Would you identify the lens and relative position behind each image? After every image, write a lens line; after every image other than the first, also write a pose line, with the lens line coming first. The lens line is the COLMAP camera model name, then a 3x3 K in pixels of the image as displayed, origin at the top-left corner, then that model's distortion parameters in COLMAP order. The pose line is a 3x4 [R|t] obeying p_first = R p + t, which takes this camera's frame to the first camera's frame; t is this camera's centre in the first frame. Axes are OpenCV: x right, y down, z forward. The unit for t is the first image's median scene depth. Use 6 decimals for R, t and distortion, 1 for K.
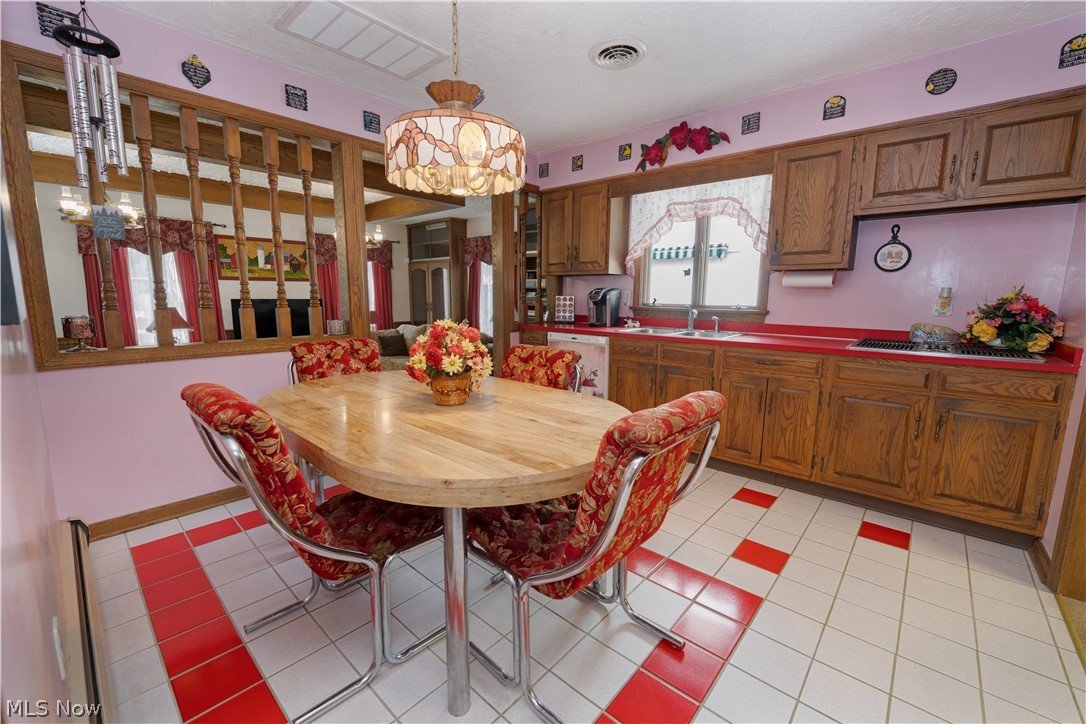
lens RADIAL K [[443.0, 0, 542.0], [0, 443.0, 362.6], [0, 0, 1]] dist [-0.003351, -0.000210]
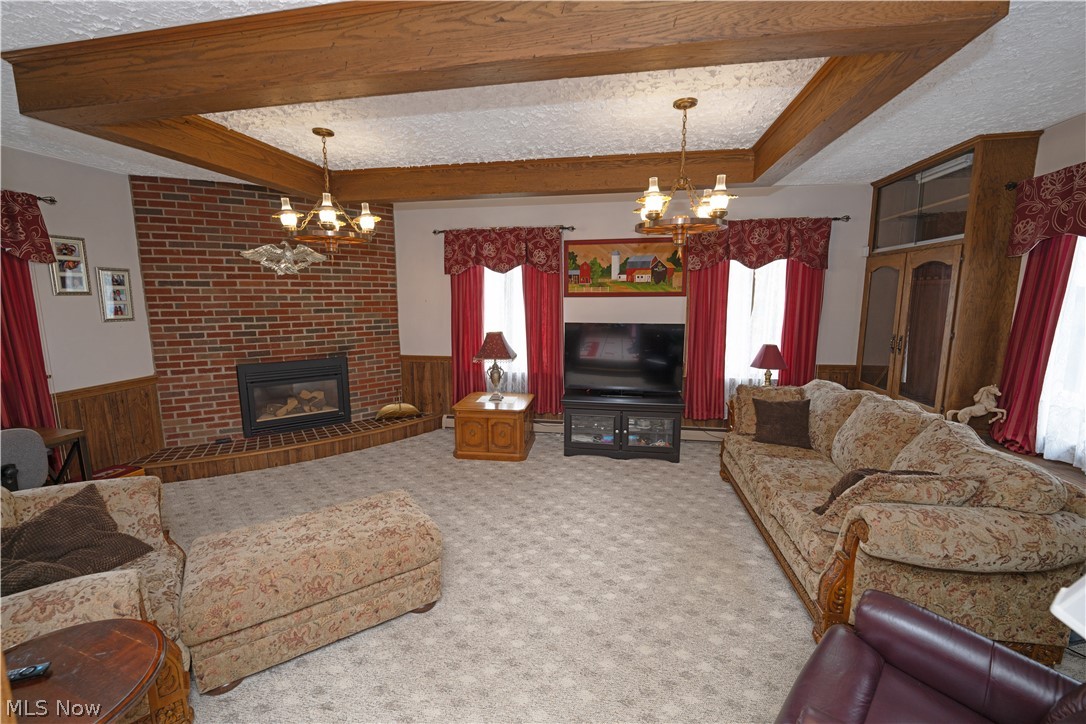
lens RADIAL K [[443.0, 0, 545.1], [0, 443.0, 359.6], [0, 0, 1]] dist [-0.003351, -0.000210]
pose [[0.533982, 0.113565, -0.837834, -0.061754], [-0.119798, 0.991103, 0.057989, -0.105180], [0.836966, 0.069405, 0.542836, 0.483778]]
